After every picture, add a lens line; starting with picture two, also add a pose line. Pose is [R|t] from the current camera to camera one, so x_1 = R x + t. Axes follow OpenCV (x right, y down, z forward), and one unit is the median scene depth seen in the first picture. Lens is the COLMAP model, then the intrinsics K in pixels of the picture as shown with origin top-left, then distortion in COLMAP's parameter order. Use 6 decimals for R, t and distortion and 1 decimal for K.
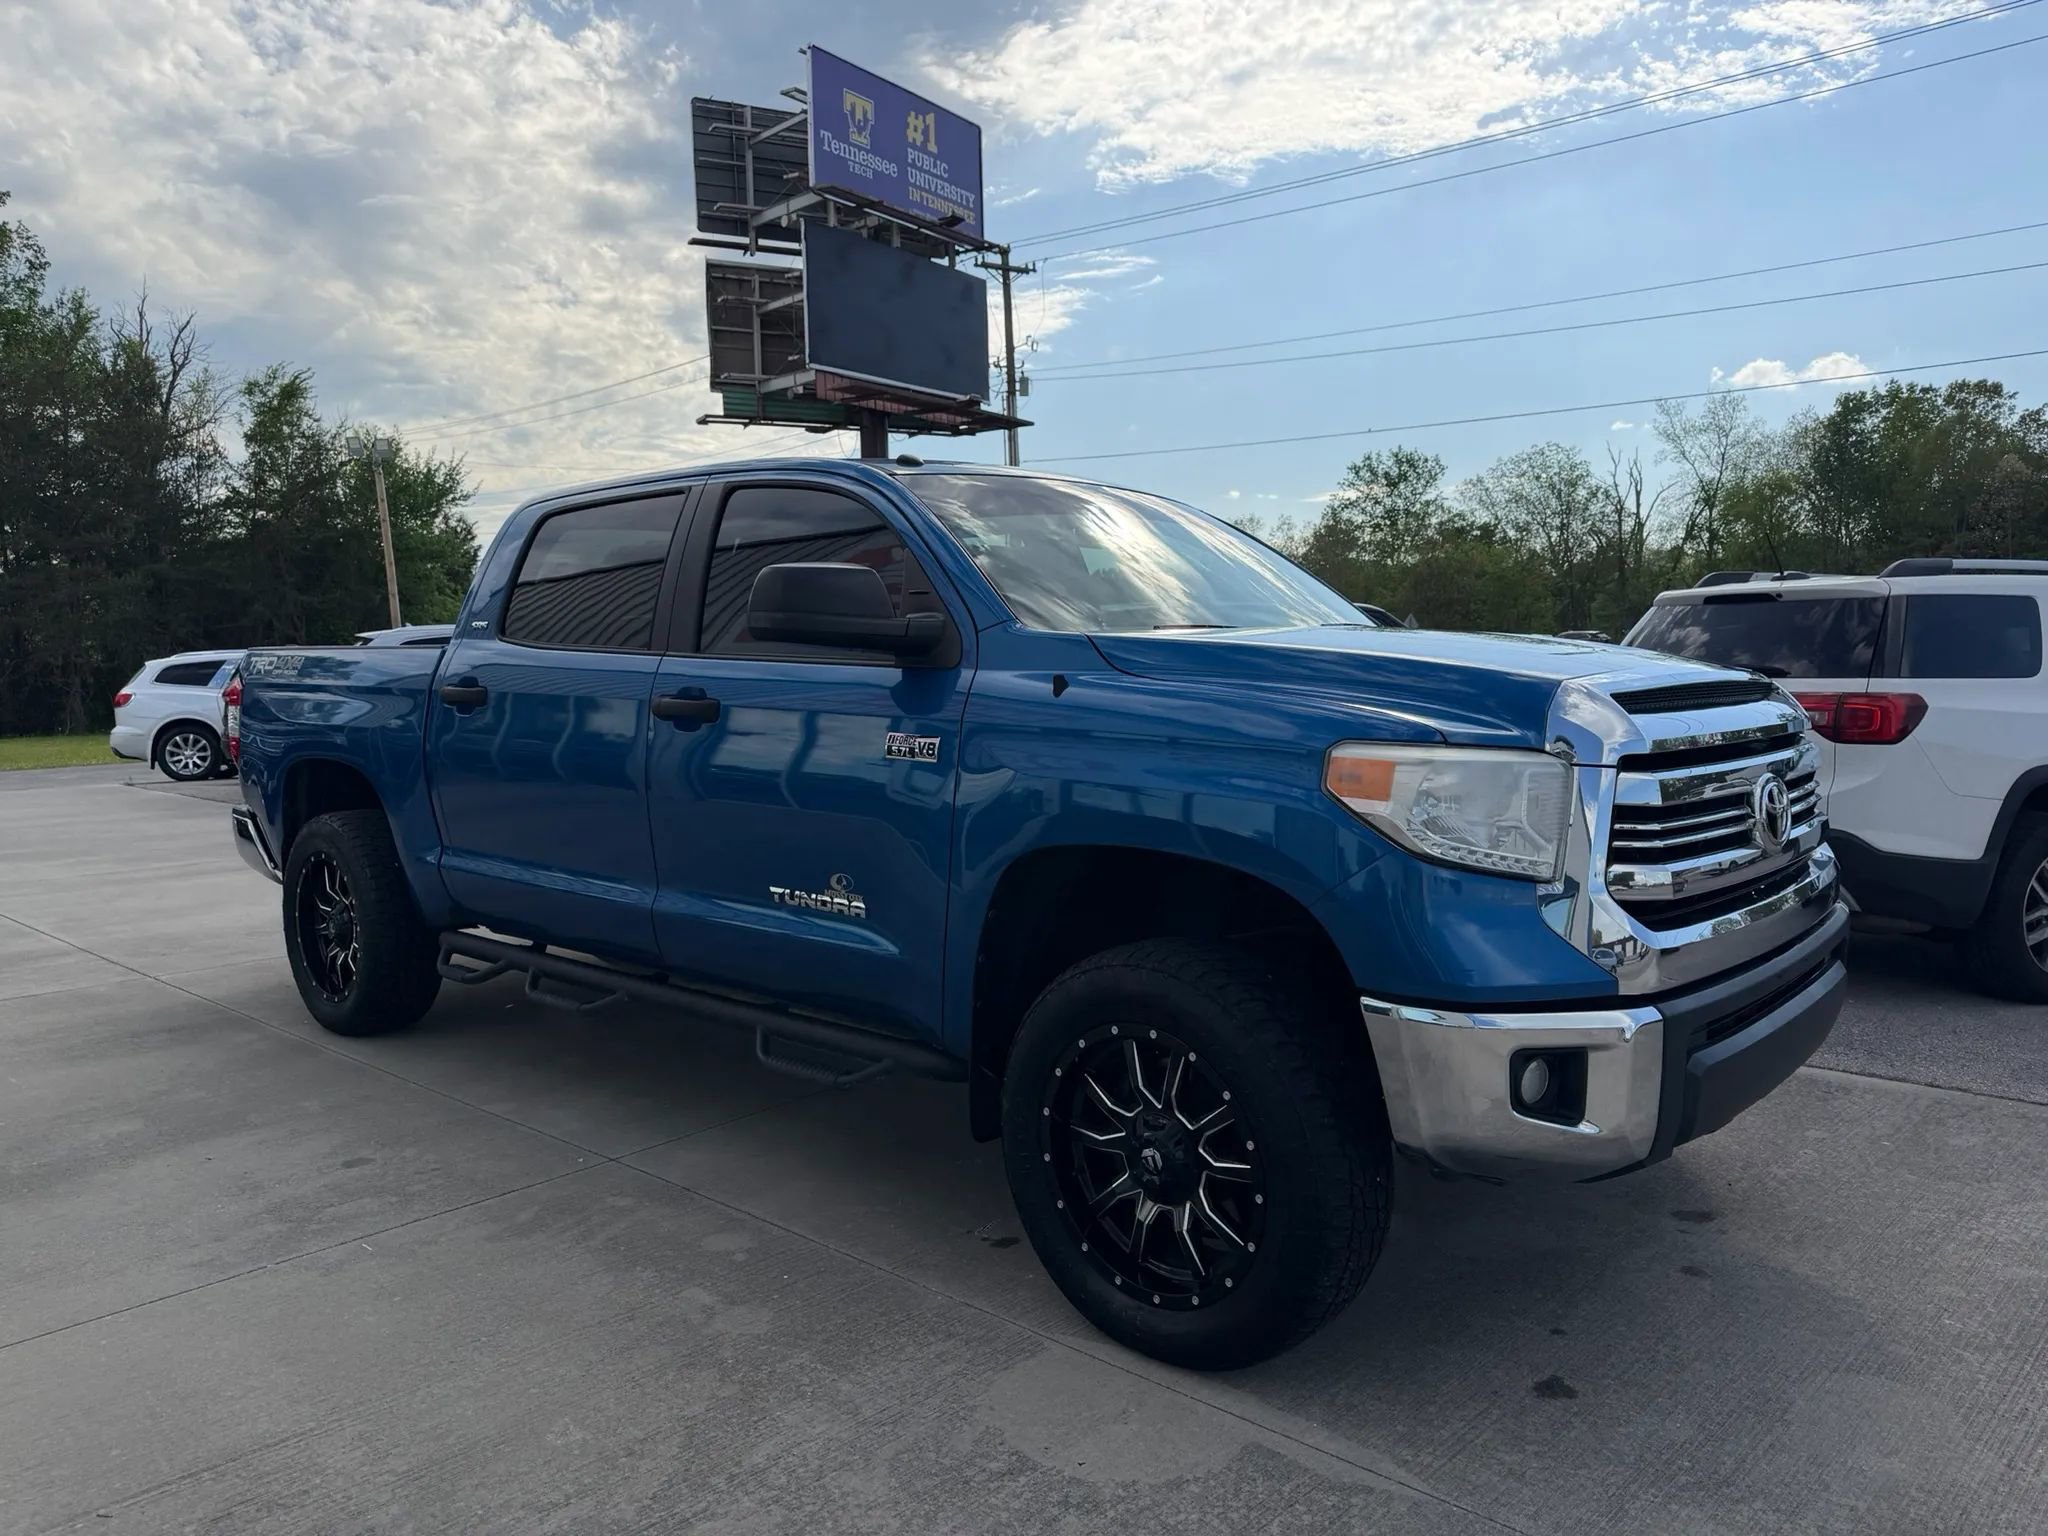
lens RADIAL K [[1450.8, 0, 1020.0], [0, 1450.8, 770.2], [0, 0, 1]] dist [0.018735, -0.024590]
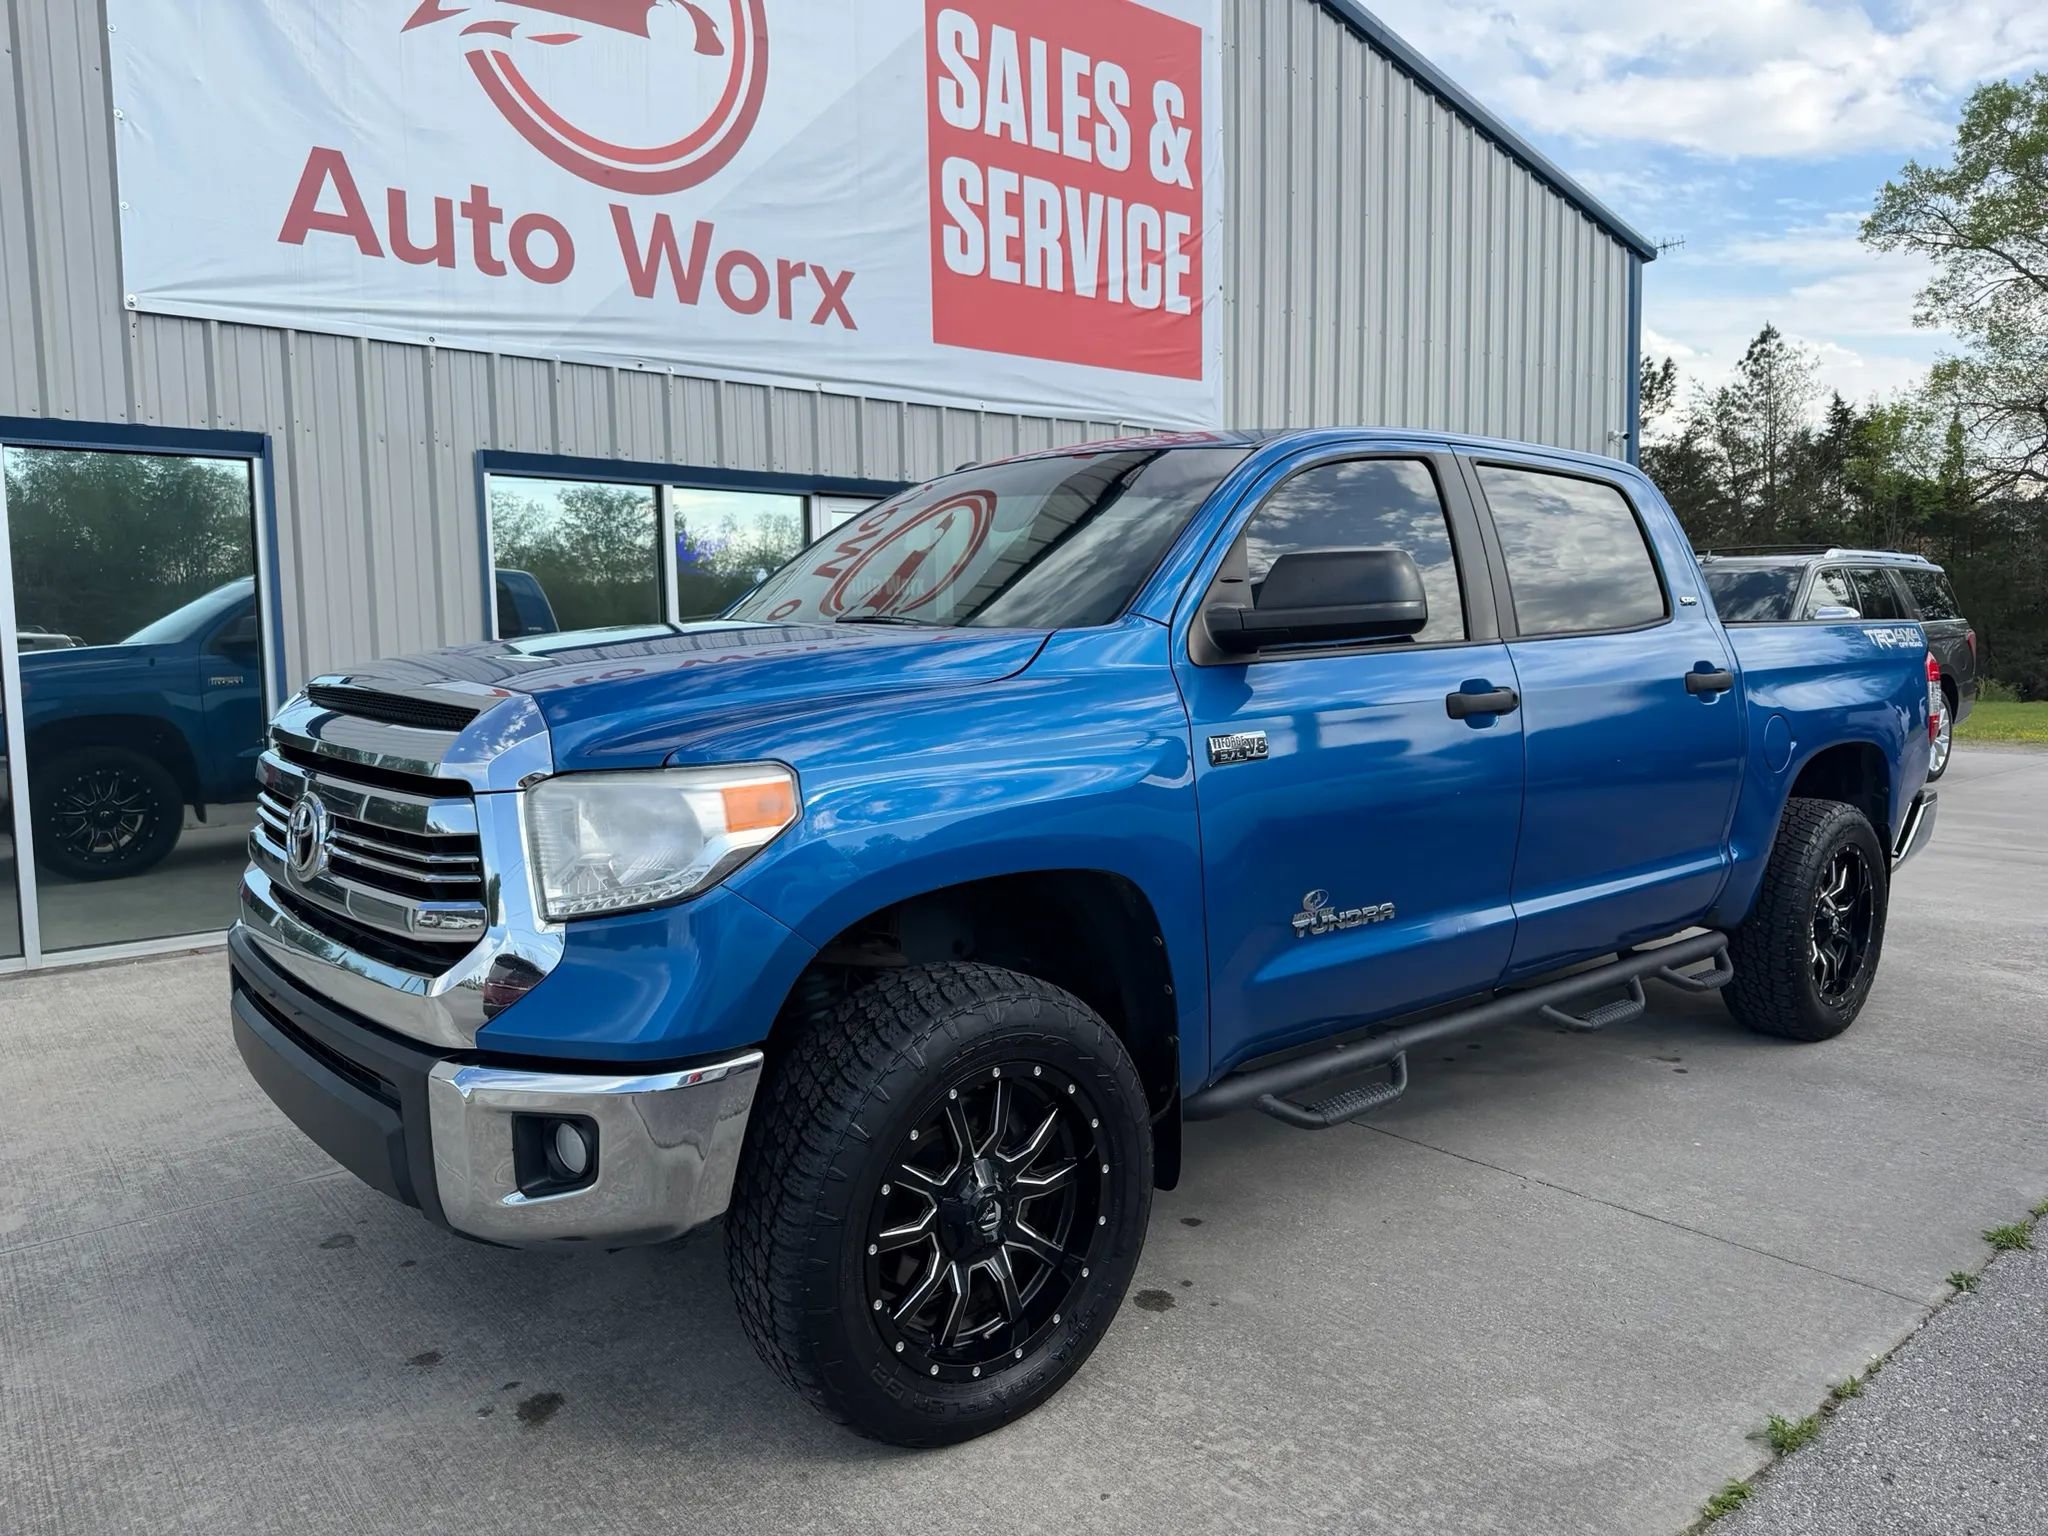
lens RADIAL K [[1450.8, 0, 1018.9], [0, 1450.8, 753.2], [0, 0, 1]] dist [0.018735, -0.024590]
pose [[-0.134455, 0.101214, -0.985737, 1.162302], [-0.078041, 0.990598, 0.112358, -0.138166], [0.987842, 0.092035, -0.125292, 1.332781]]
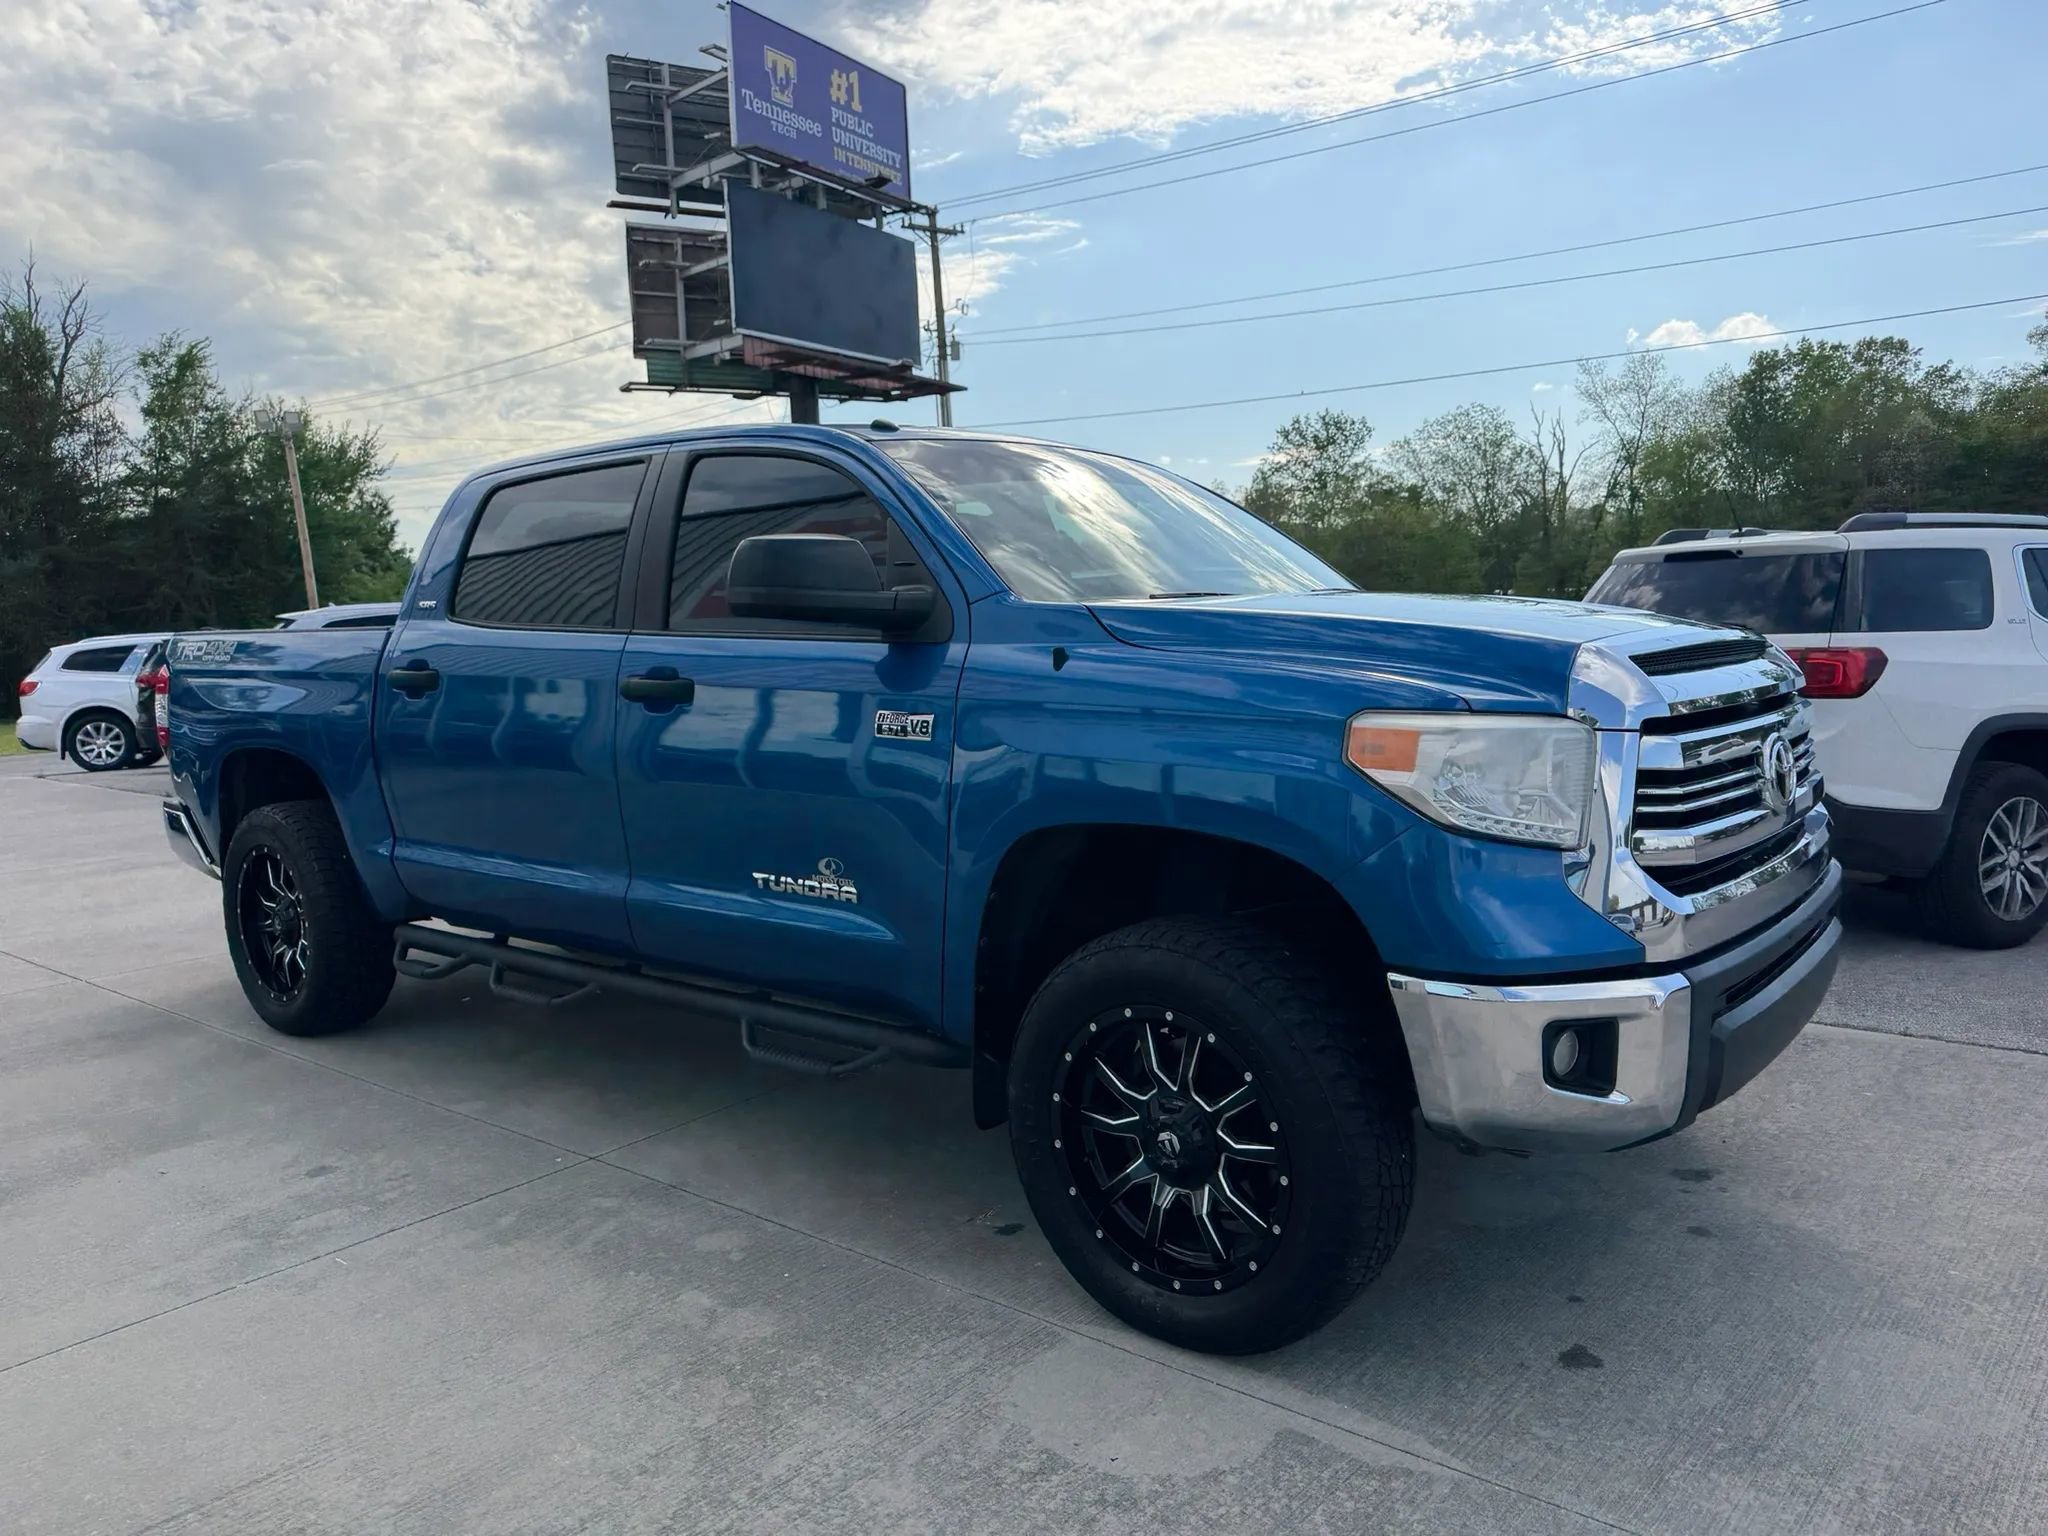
lens RADIAL K [[1450.8, 0, 1034.3], [0, 1450.8, 761.0], [0, 0, 1]] dist [0.018735, -0.024590]
pose [[0.998331, -0.023523, 0.052744, -0.036927], [0.022680, 0.999606, 0.016514, -0.005581], [-0.053112, -0.015290, 0.998471, 0.027301]]
